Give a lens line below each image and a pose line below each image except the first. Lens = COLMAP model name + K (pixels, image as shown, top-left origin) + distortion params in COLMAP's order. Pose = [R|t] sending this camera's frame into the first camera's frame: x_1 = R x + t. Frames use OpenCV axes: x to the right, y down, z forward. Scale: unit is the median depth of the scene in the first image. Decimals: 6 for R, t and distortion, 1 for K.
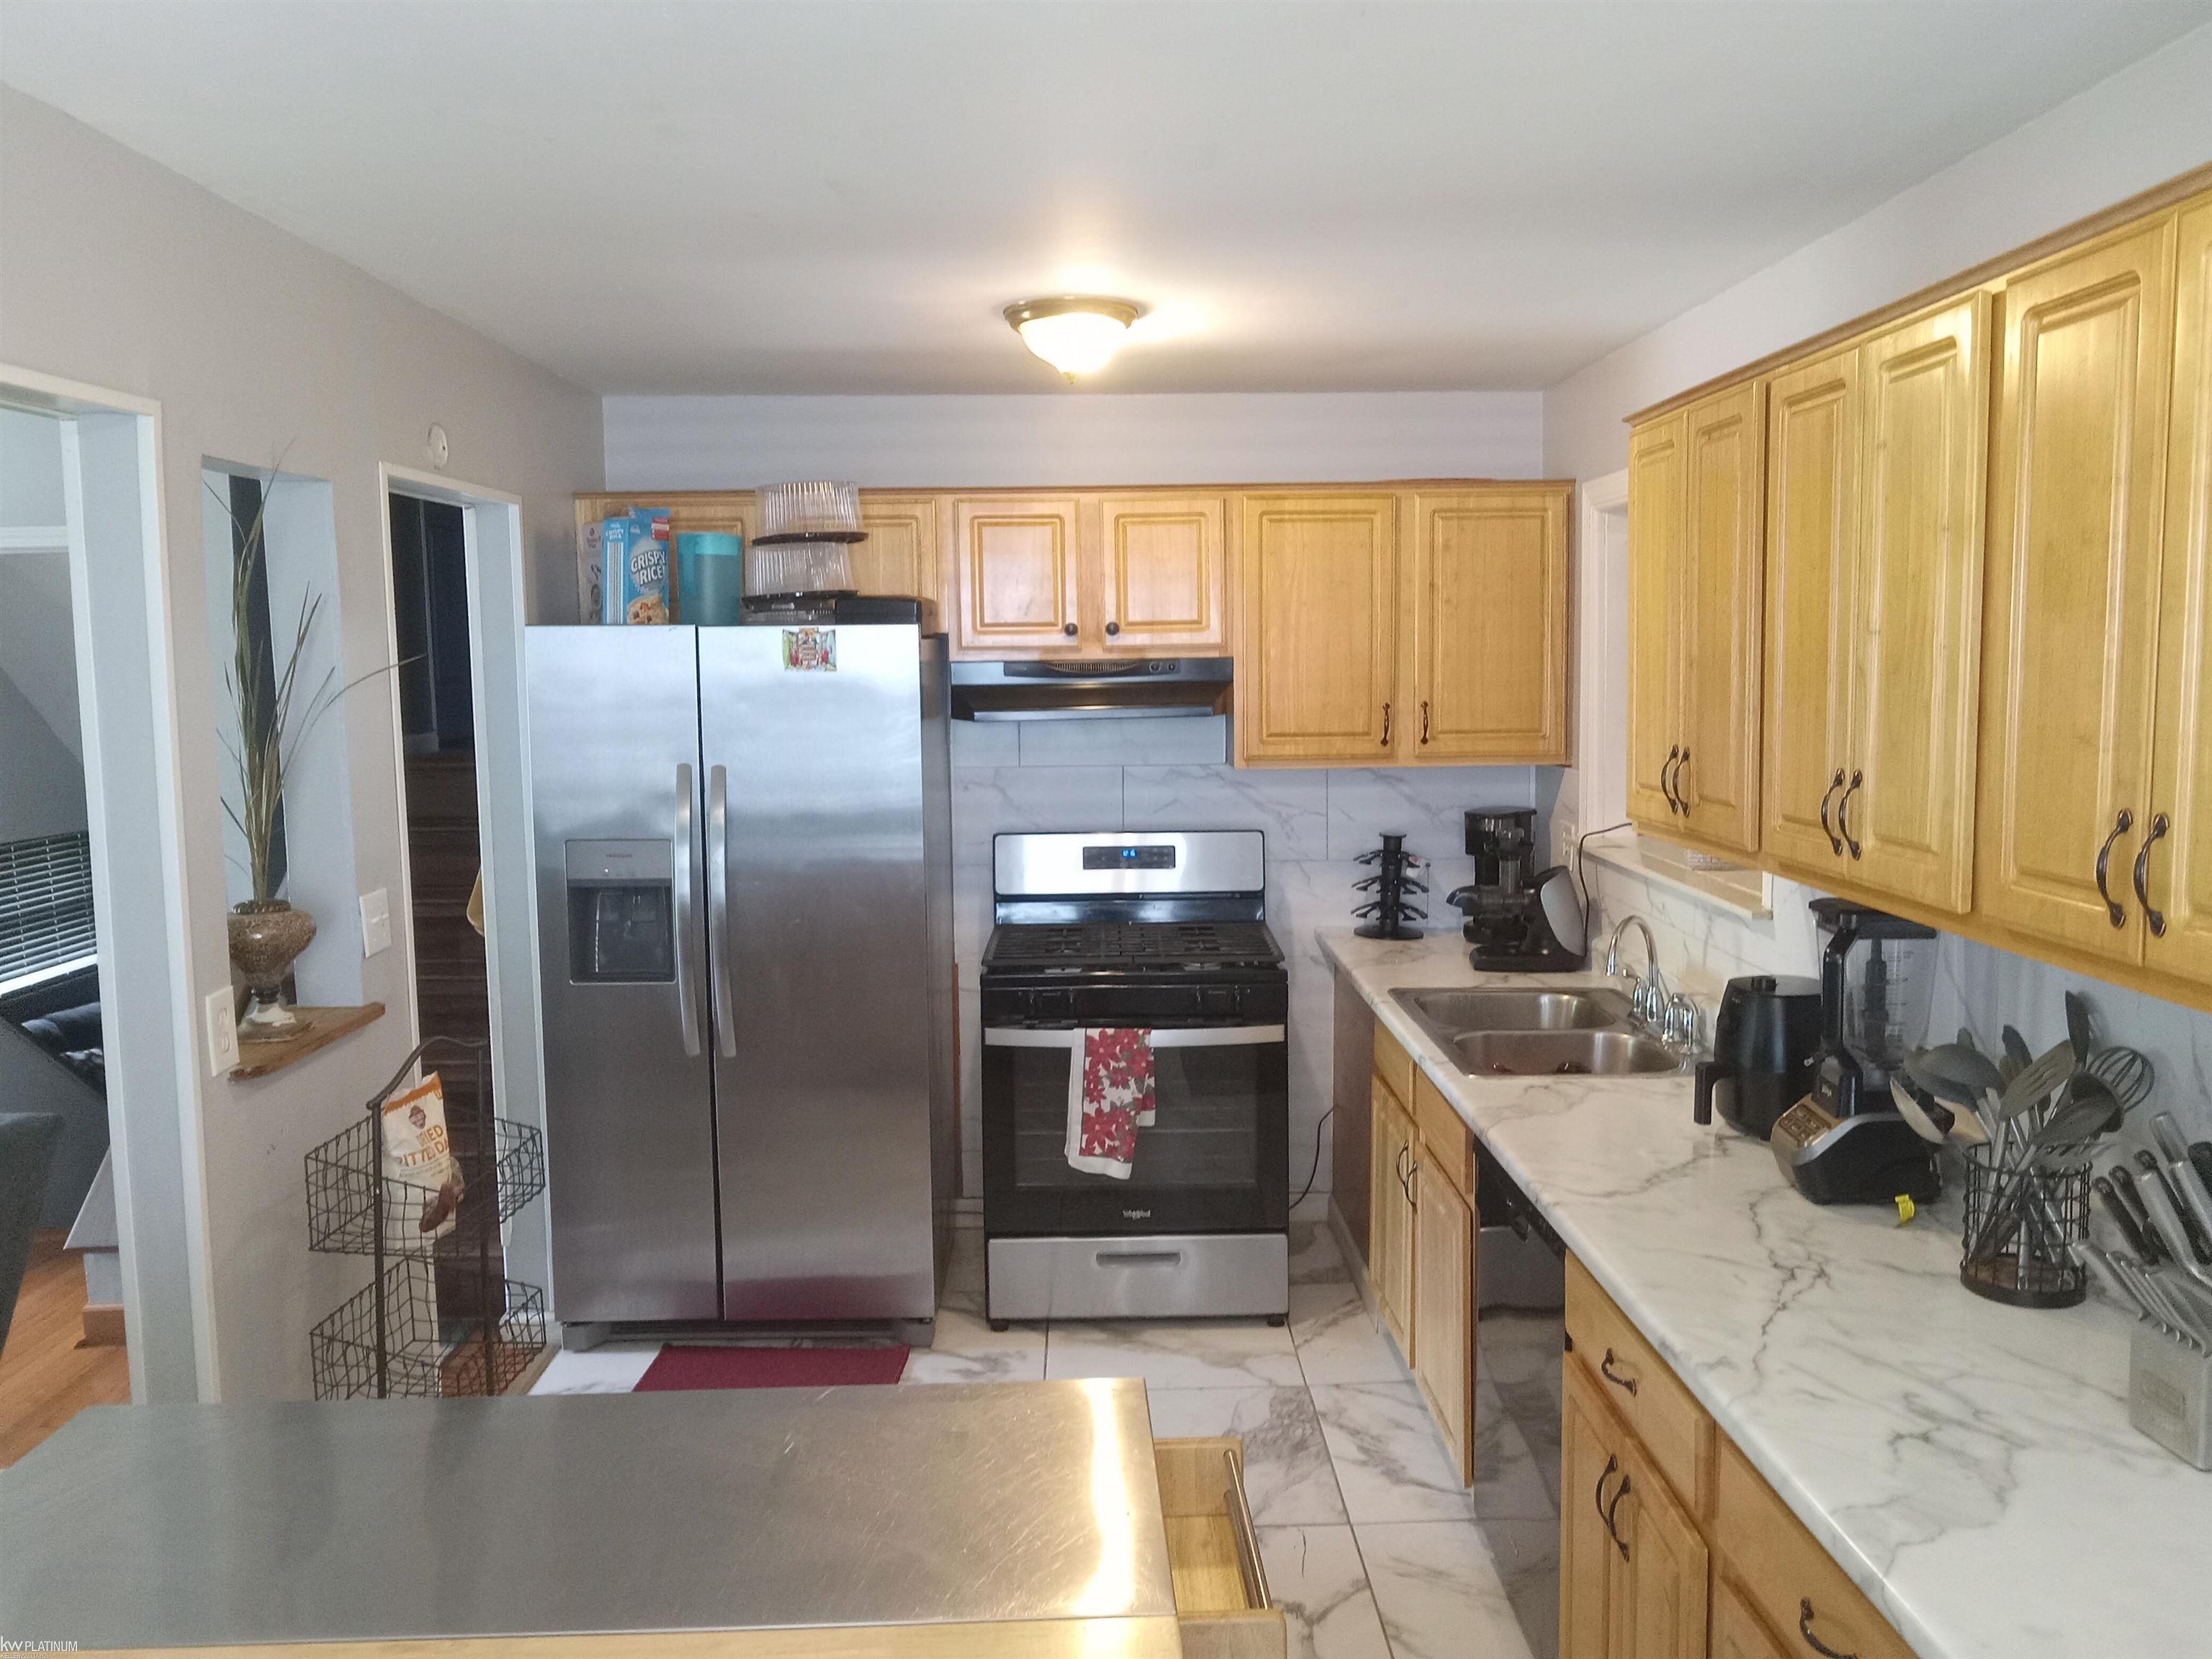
lens RADIAL K [[1657.3, 0, 1112.4], [0, 1657.3, 817.6], [0, 0, 1]] dist [-0.001302, -0.011732]
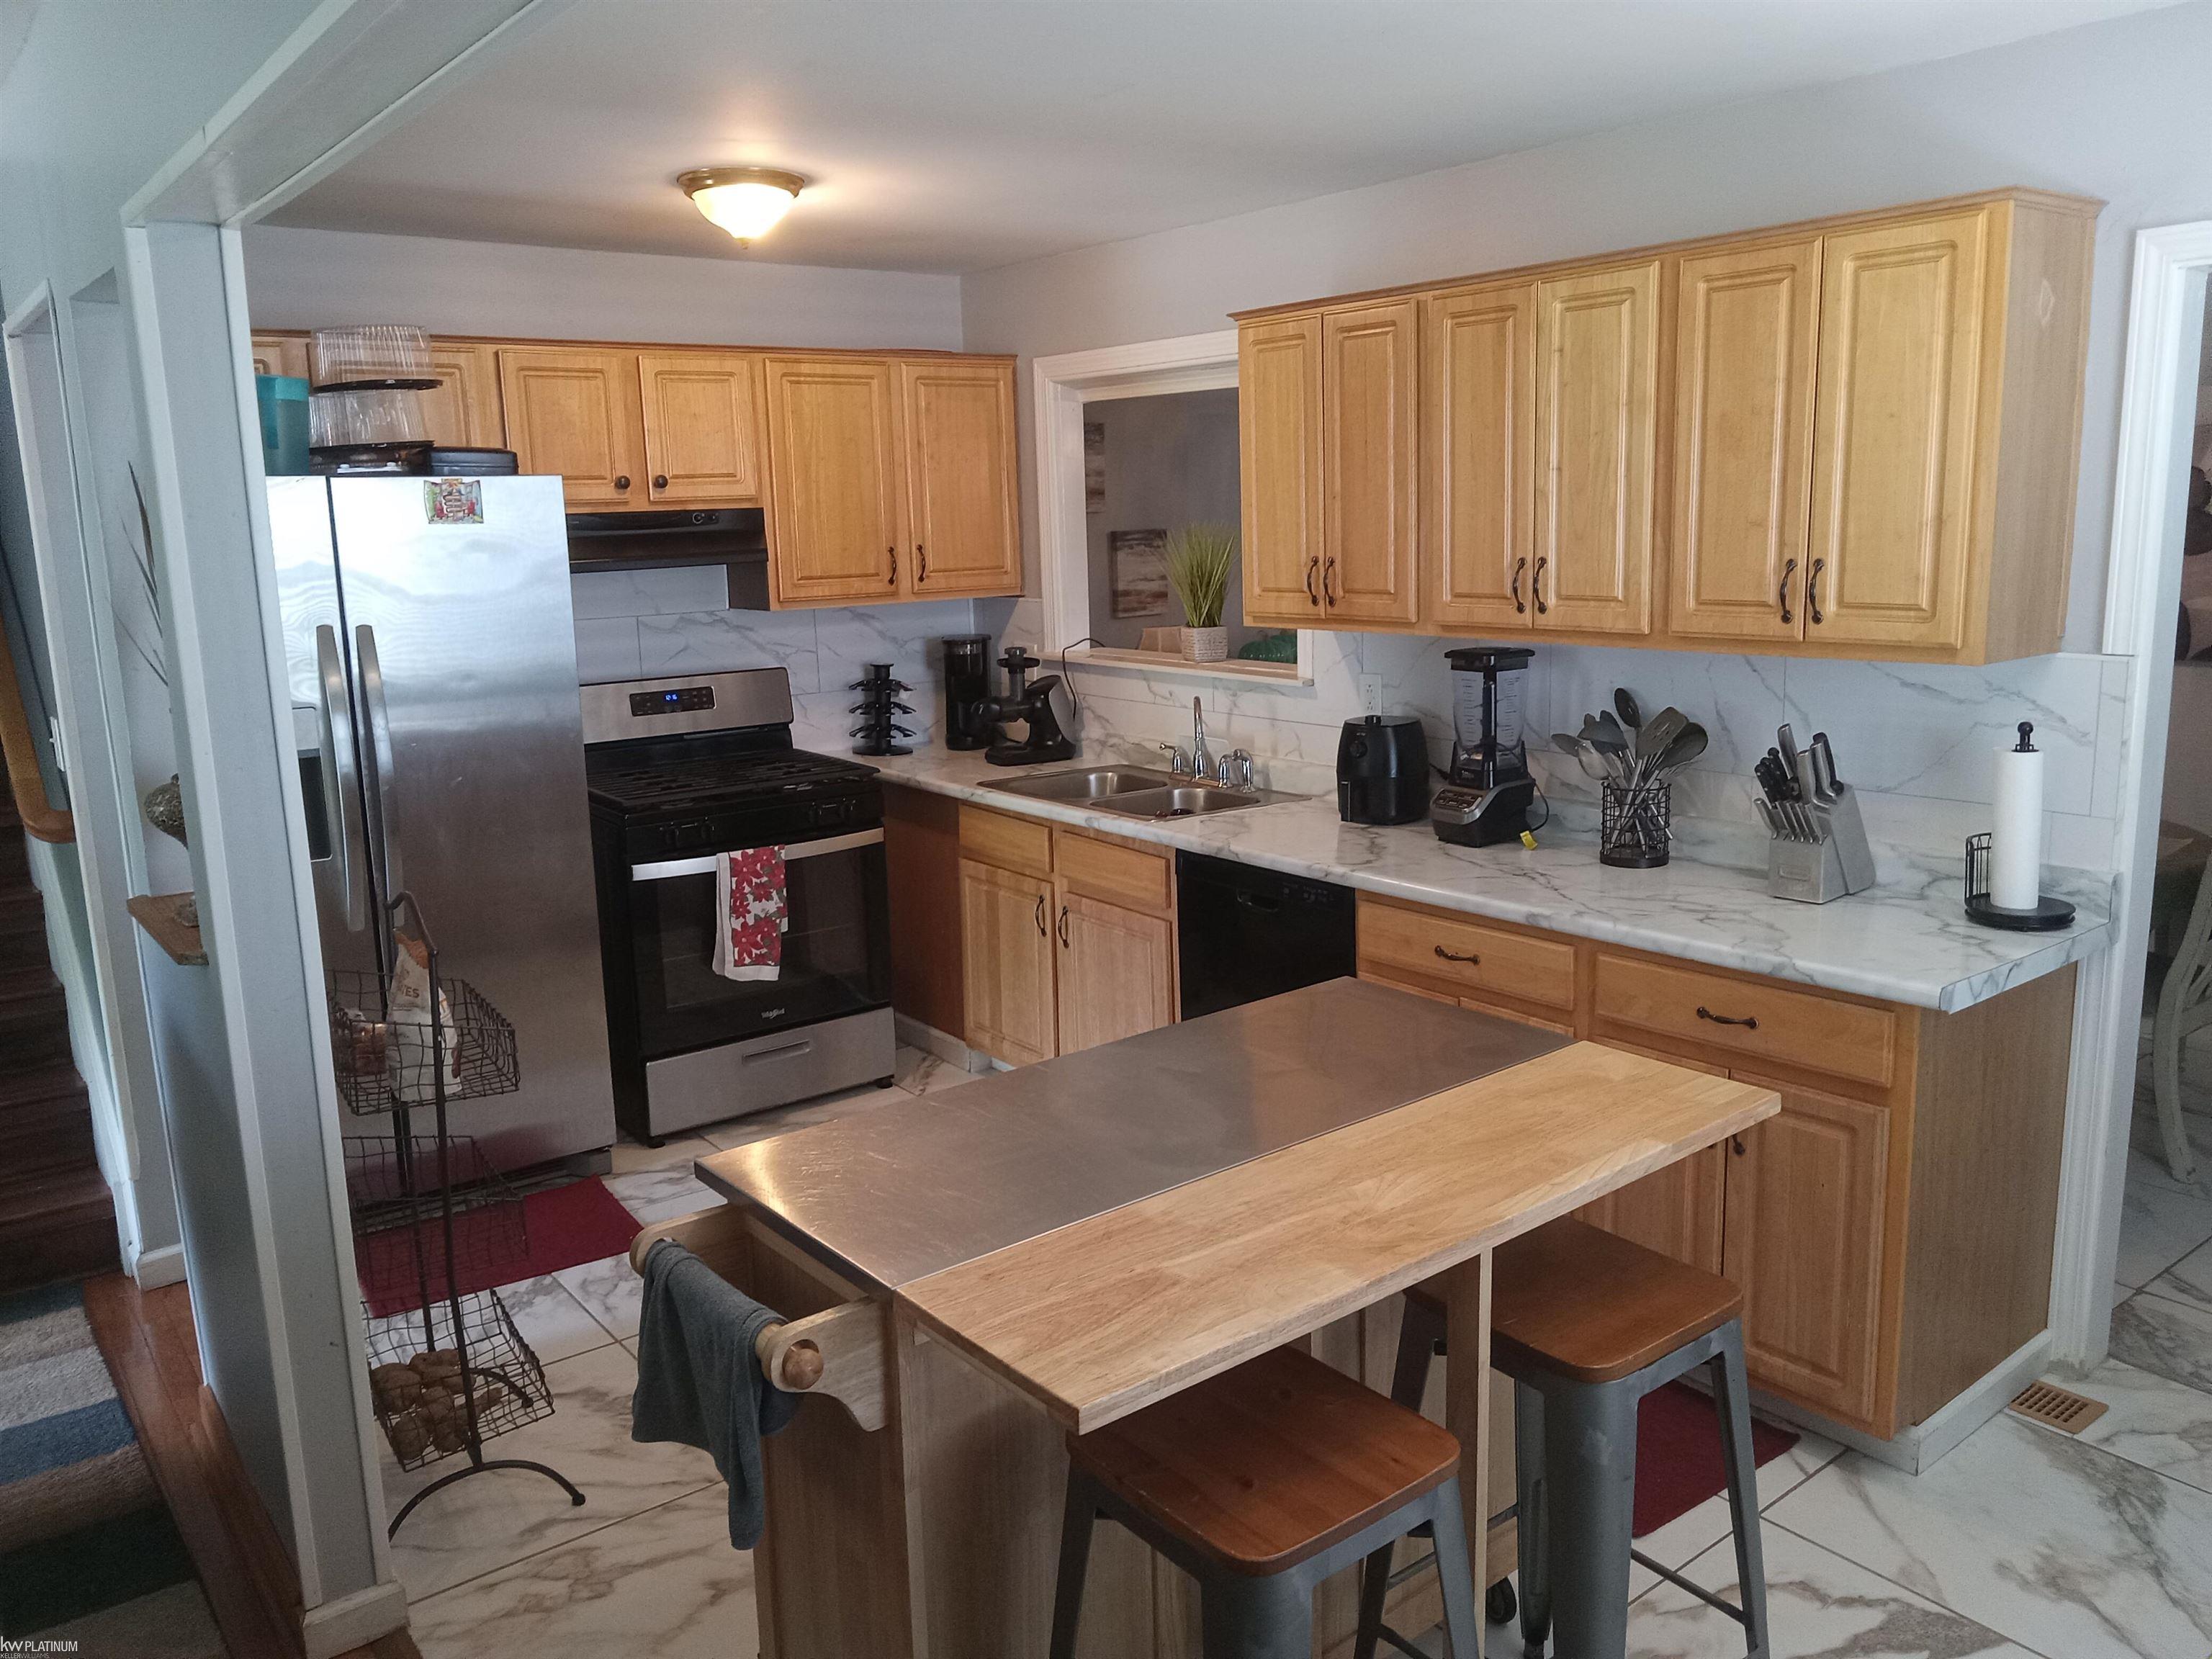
lens RADIAL K [[1657.3, 0, 1110.8], [0, 1657.3, 826.0], [0, 0, 1]] dist [-0.001302, -0.011732]
pose [[0.805895, -0.123031, 0.579135, -0.426039], [0.076173, 0.991587, 0.104653, 0.014985], [-0.587138, -0.040224, 0.808487, -0.027110]]
